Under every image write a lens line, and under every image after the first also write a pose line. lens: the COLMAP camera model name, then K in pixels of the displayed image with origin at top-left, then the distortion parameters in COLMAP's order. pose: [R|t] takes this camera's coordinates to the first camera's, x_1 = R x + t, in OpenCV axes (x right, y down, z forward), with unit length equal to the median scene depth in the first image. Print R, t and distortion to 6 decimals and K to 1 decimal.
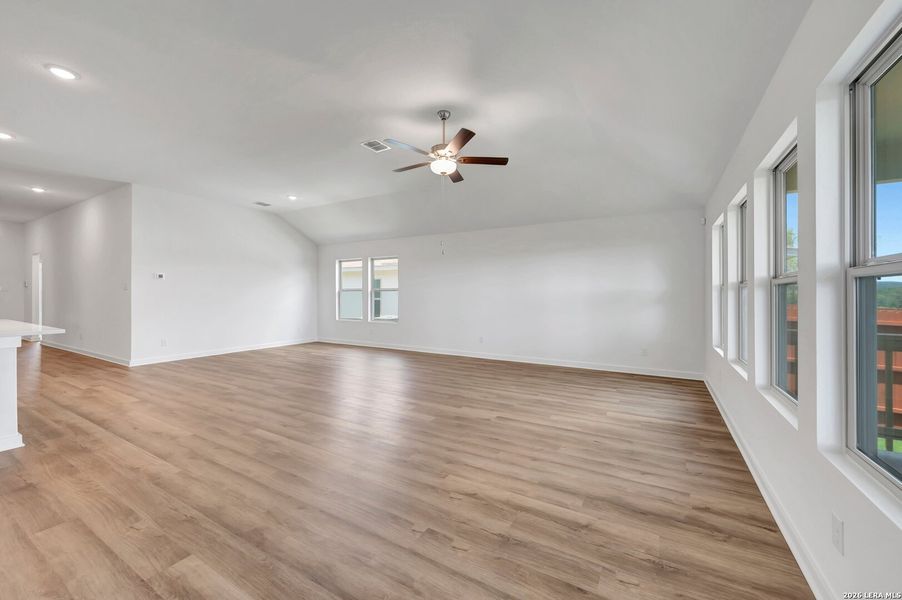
lens RADIAL K [[354.6, 0, 452.8], [0, 354.6, 299.2], [0, 0, 1]] dist [-0.003338, -0.000372]
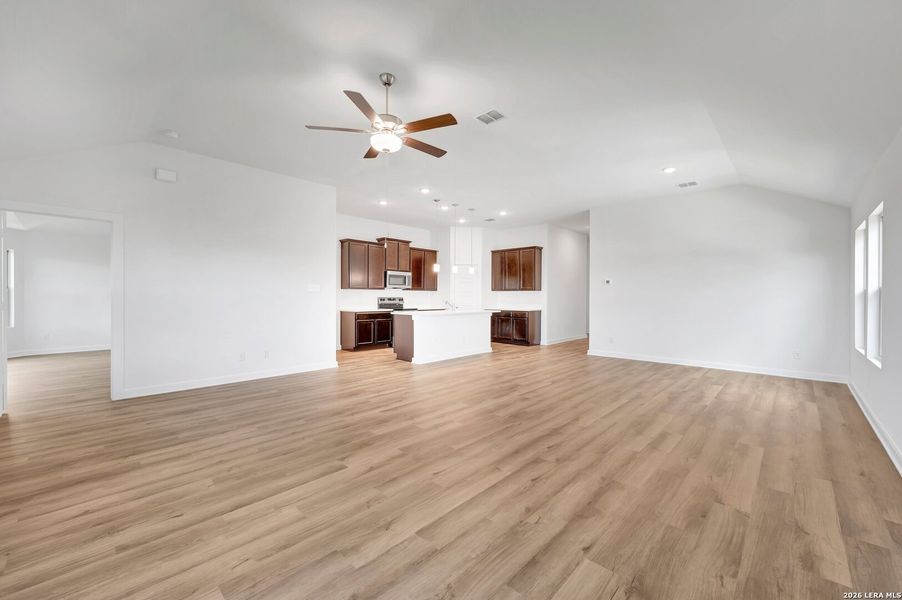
lens RADIAL K [[363.0, 0, 452.9], [0, 363.0, 299.2], [0, 0, 1]] dist [-0.002664, 0.000266]
pose [[-0.229496, 0.003679, -0.973303, 0.988112], [-0.013447, 0.999885, 0.006950, -0.020384], [0.973217, 0.014683, -0.229421, 1.719004]]
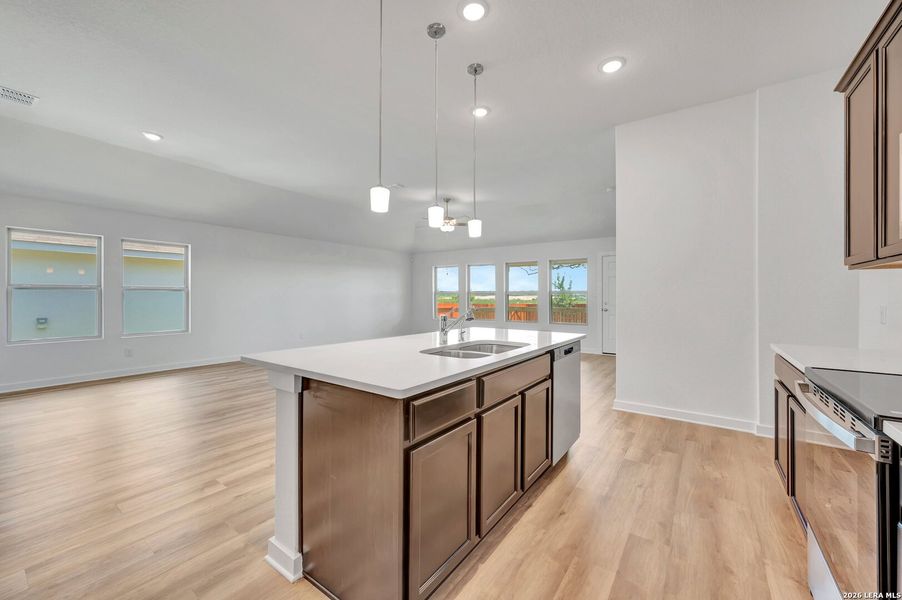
lens RADIAL K [[356.6, 0, 454.5], [0, 356.6, 294.4], [0, 0, 1]] dist [-0.000875, 0.000060]
pose [[0.085223, 0.004301, 0.996353, -2.411921], [0.008147, 0.999954, -0.005013, -0.018224], [-0.996329, 0.008545, 0.085184, 1.014863]]
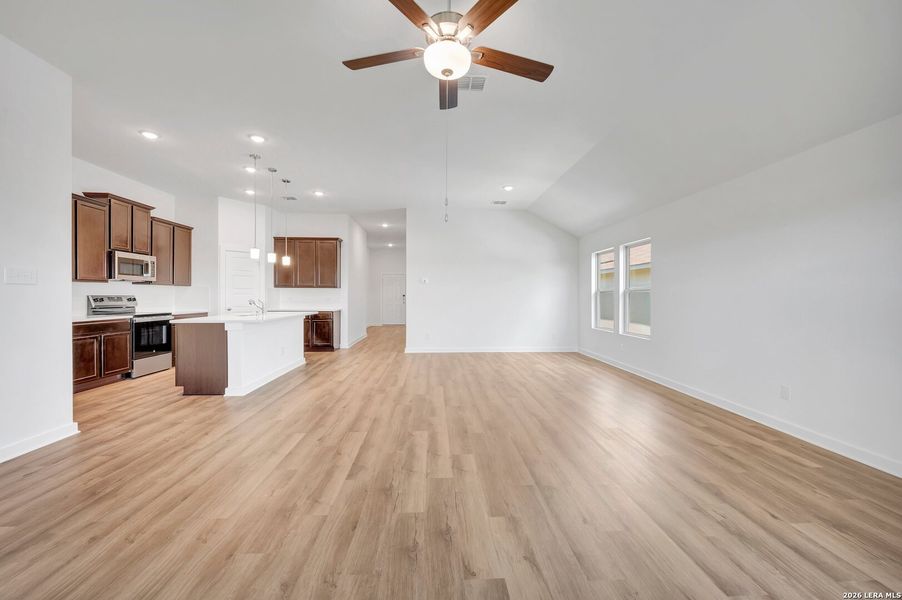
lens RADIAL K [[363.0, 0, 452.9], [0, 363.0, 299.2], [0, 0, 1]] dist [-0.002664, 0.000266]
pose [[0.550053, 0.008336, -0.835088, 0.574196], [-0.011374, 0.999932, 0.002489, -0.013355], [0.835052, 0.008129, 0.550111, 0.882217]]
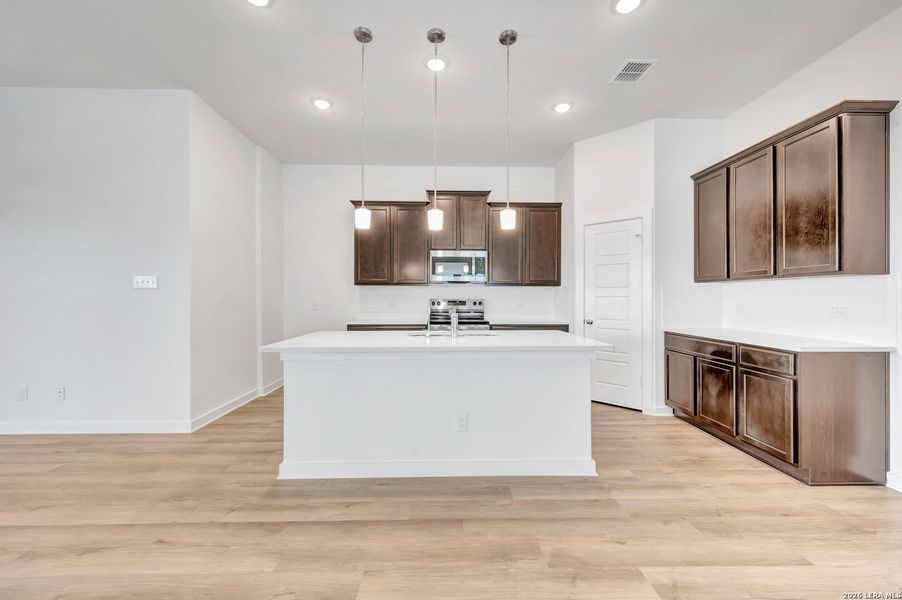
lens RADIAL K [[355.0, 0, 450.2], [0, 355.0, 295.9], [0, 0, 1]] dist [-0.000061, 0.000243]
pose [[-0.852555, -0.007369, -0.522586, -1.111019], [-0.009955, 0.999948, 0.002140, -0.025630], [0.522543, 0.007027, -0.852584, 1.912803]]
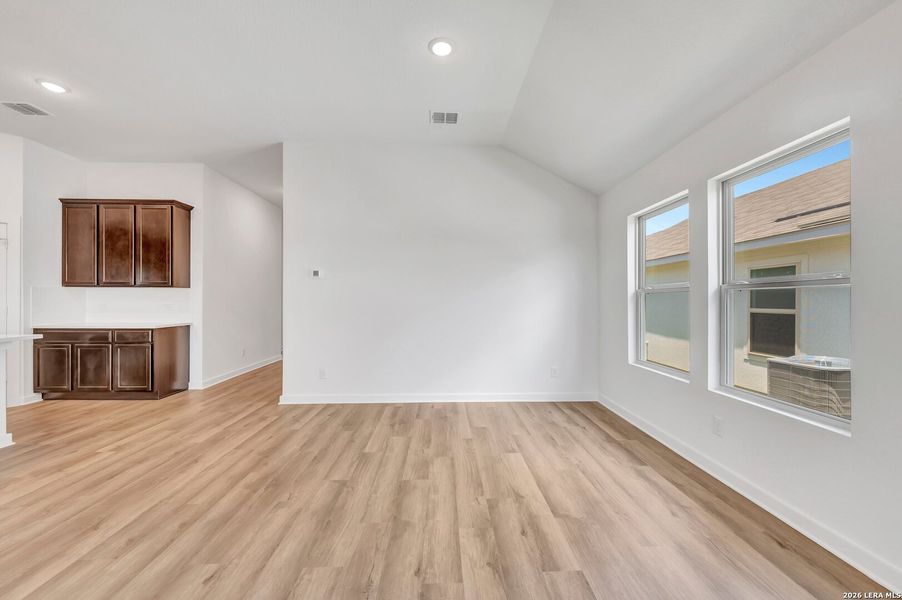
lens RADIAL K [[355.3, 0, 454.3], [0, 355.3, 301.3], [0, 0, 1]] dist [-0.000980, 0.000330]
pose [[0.532603, 0.000672, -0.846365, -0.281495], [-0.010734, 0.999925, -0.005961, -0.024037], [0.846297, 0.012260, 0.532571, 1.910011]]
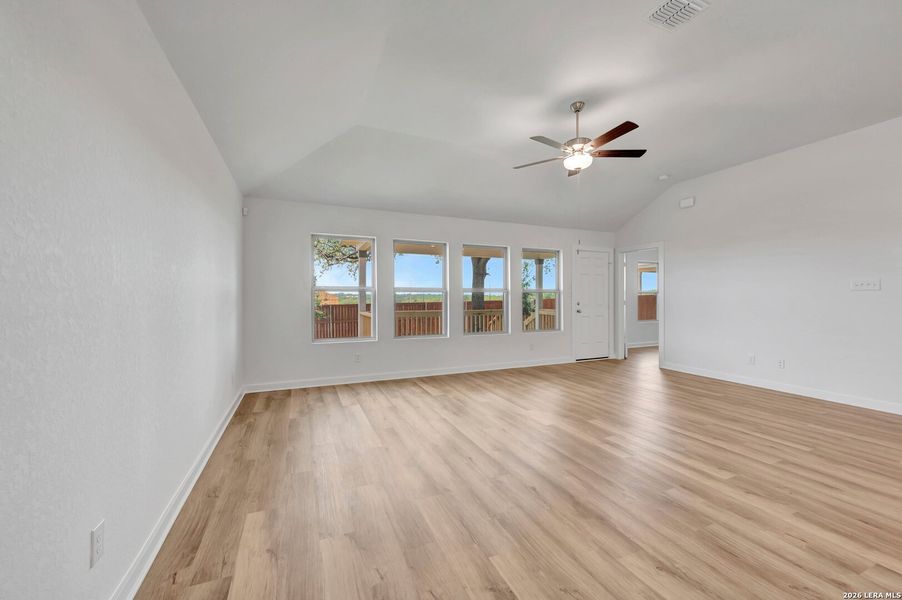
lens RADIAL K [[356.6, 0, 454.5], [0, 356.6, 294.4], [0, 0, 1]] dist [-0.000875, 0.000060]
pose [[-0.806136, 0.000995, 0.591730, -0.413689], [0.003262, 0.999991, 0.002763, -0.029061], [-0.591722, 0.004158, -0.806132, 2.500683]]
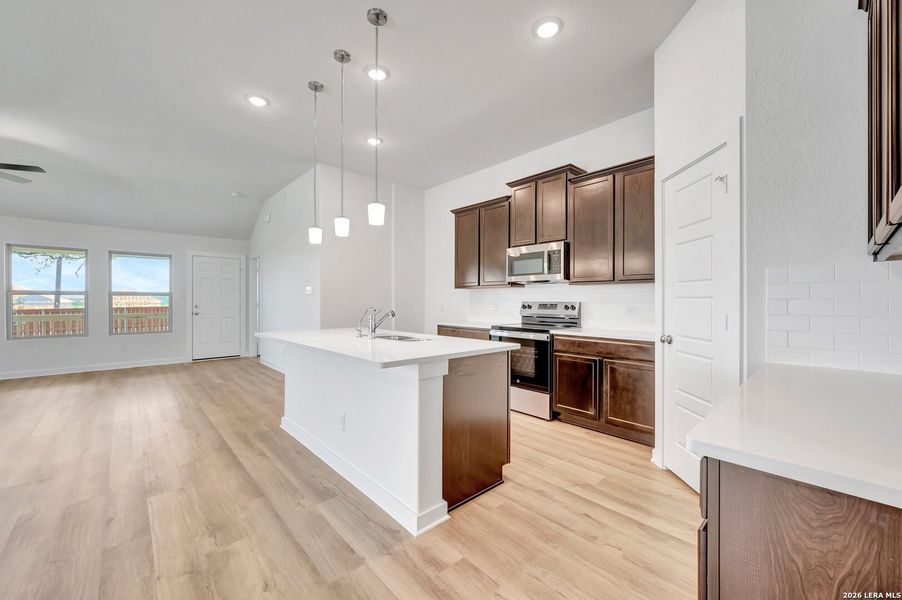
lens RADIAL K [[354.6, 0, 452.8], [0, 354.6, 299.2], [0, 0, 1]] dist [-0.003338, -0.000372]
pose [[-0.956328, -0.003582, 0.292275, -2.108229], [-0.001999, 0.999982, 0.005716, -0.025883], [-0.292290, 0.004883, -0.956317, 1.959280]]
